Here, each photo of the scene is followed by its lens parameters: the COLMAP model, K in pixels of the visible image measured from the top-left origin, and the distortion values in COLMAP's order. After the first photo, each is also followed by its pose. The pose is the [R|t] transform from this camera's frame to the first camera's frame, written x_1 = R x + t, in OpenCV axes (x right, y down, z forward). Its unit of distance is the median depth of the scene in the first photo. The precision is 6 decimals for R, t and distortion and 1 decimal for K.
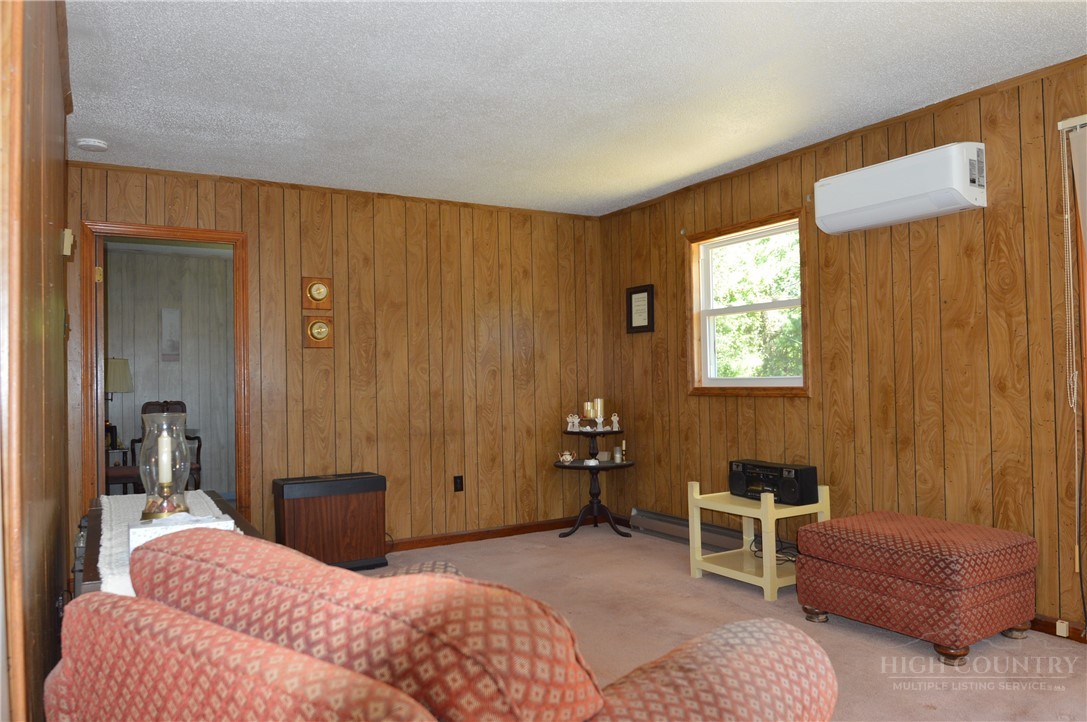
lens RADIAL K [[775.2, 0, 548.5], [0, 775.2, 360.4], [0, 0, 1]] dist [0.011345, -0.050711]
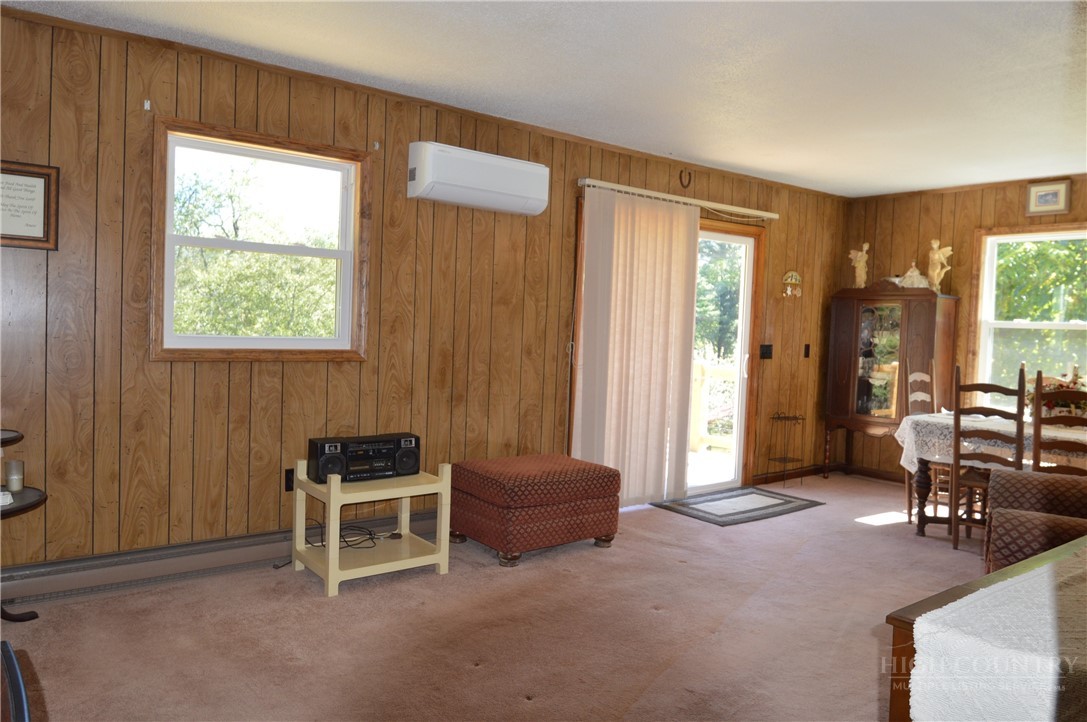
lens RADIAL K [[775.2, 0, 548.5], [0, 775.2, 360.4], [0, 0, 1]] dist [0.011345, -0.050711]
pose [[-0.133685, -0.030367, 0.990559, -0.579056], [-0.056470, 0.998140, 0.022978, 0.011802], [-0.989414, -0.052865, -0.135151, 0.857437]]
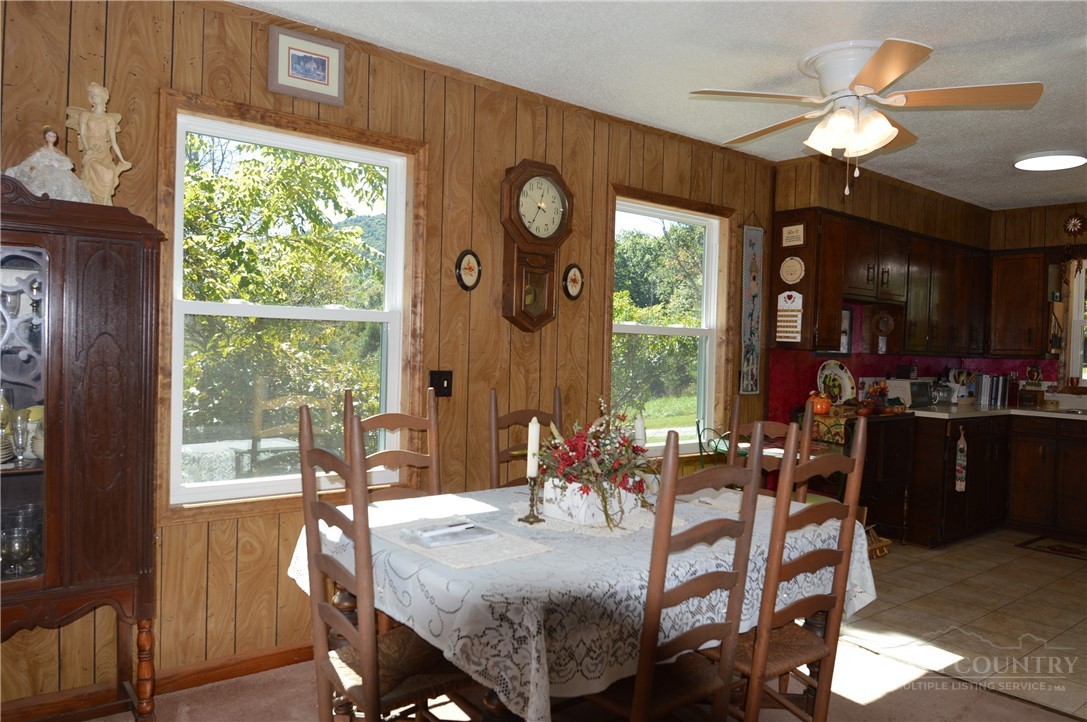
lens RADIAL K [[775.2, 0, 548.5], [0, 775.2, 360.4], [0, 0, 1]] dist [0.011345, -0.050711]
pose [[-0.989111, -0.006125, -0.147041, 0.414621], [-0.006594, 0.999975, 0.002698, -0.022827], [0.147021, 0.003639, -0.989127, 0.585807]]
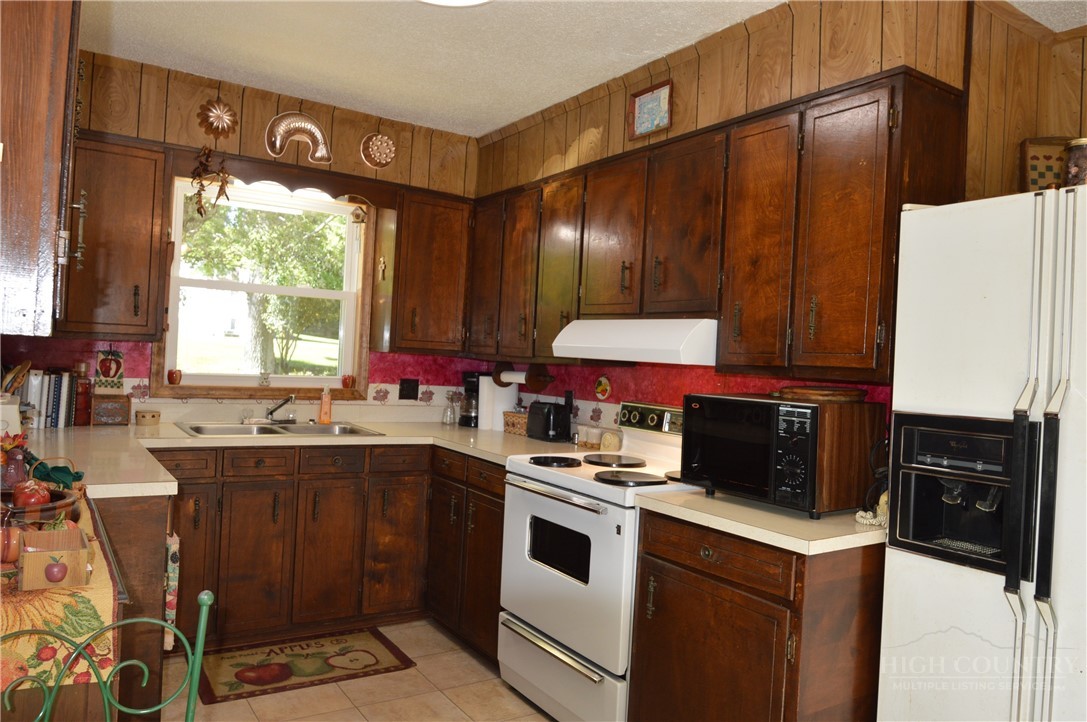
lens RADIAL K [[771.5, 0, 549.1], [0, 771.5, 360.4], [0, 0, 1]] dist [0.008542, -0.049378]
pose [[0.050448, 0.026974, -0.998362, 0.162997], [-0.032237, 0.999158, 0.025367, -0.039018], [0.998206, 0.030904, 0.051275, -0.208999]]
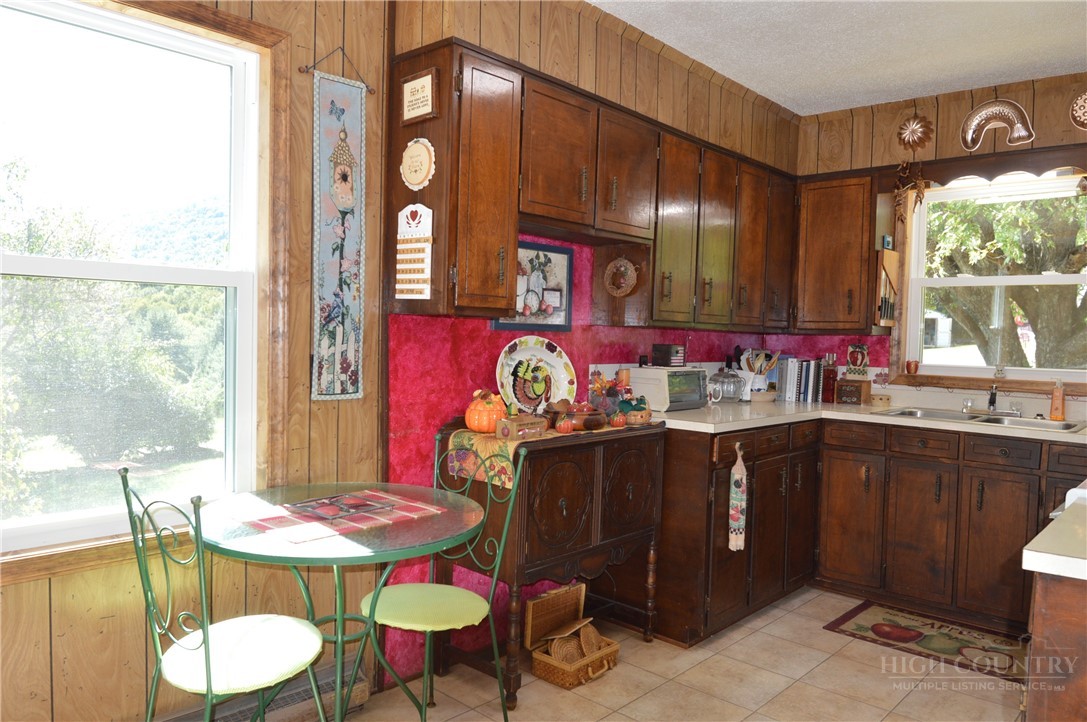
lens RADIAL K [[775.2, 0, 548.5], [0, 775.2, 360.4], [0, 0, 1]] dist [0.011345, -0.050711]
pose [[-0.953628, 0.004535, -0.300954, 0.028845], [-0.002107, 0.999761, 0.021742, -0.016397], [0.300981, 0.021368, -0.953391, 0.171870]]
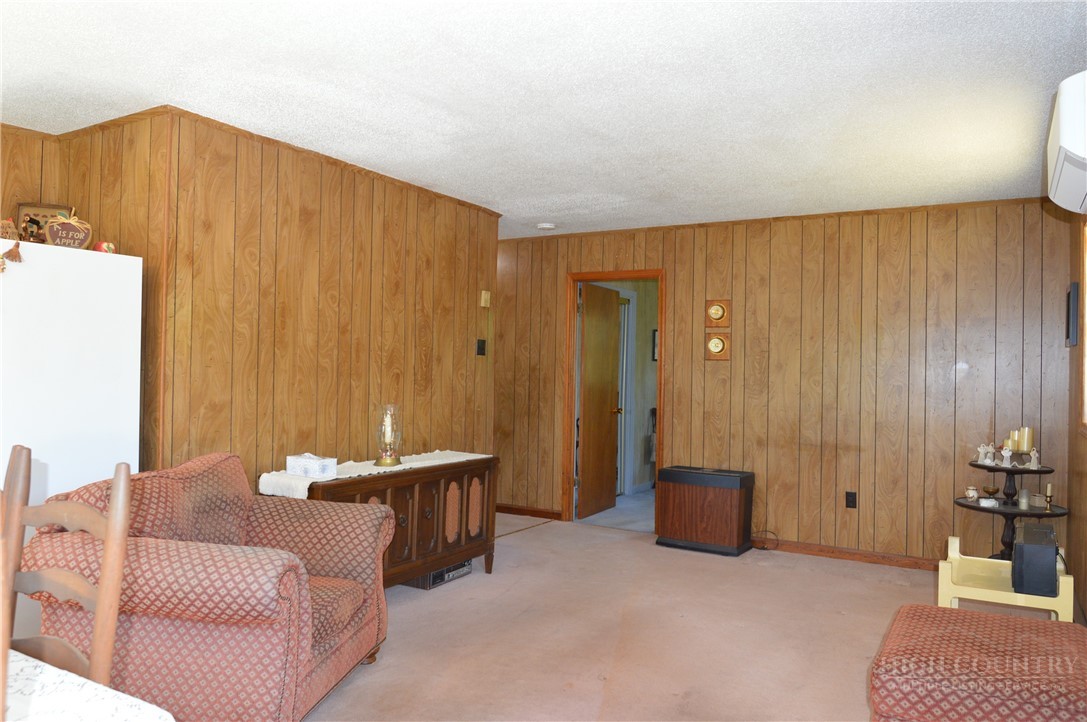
lens RADIAL K [[775.2, 0, 548.5], [0, 775.2, 360.4], [0, 0, 1]] dist [0.011345, -0.050711]
pose [[0.482220, 0.020309, -0.875815, 0.653557], [-0.009434, 0.999794, 0.017989, -0.036860], [0.875999, -0.000413, 0.482312, 0.227393]]
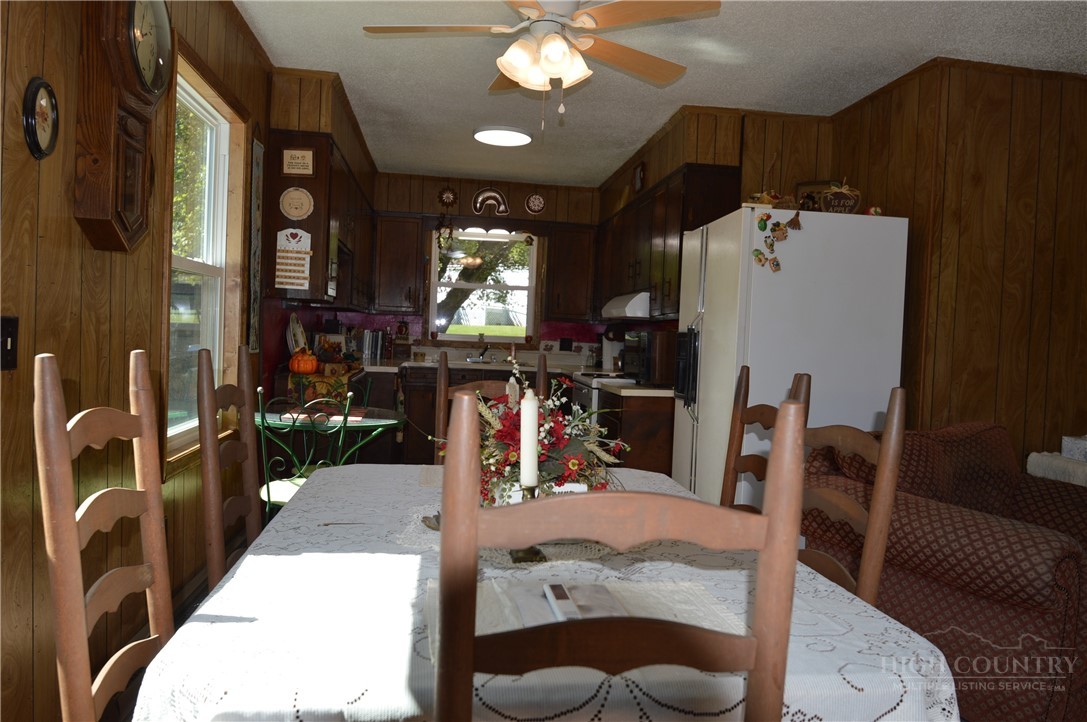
lens RADIAL K [[775.2, 0, 548.5], [0, 775.2, 360.4], [0, 0, 1]] dist [0.011345, -0.050711]
pose [[-0.387588, 0.033566, -0.921221, 0.629921], [-0.015653, 0.998953, 0.042984, -0.009664], [0.921700, 0.031080, -0.386657, 0.218279]]
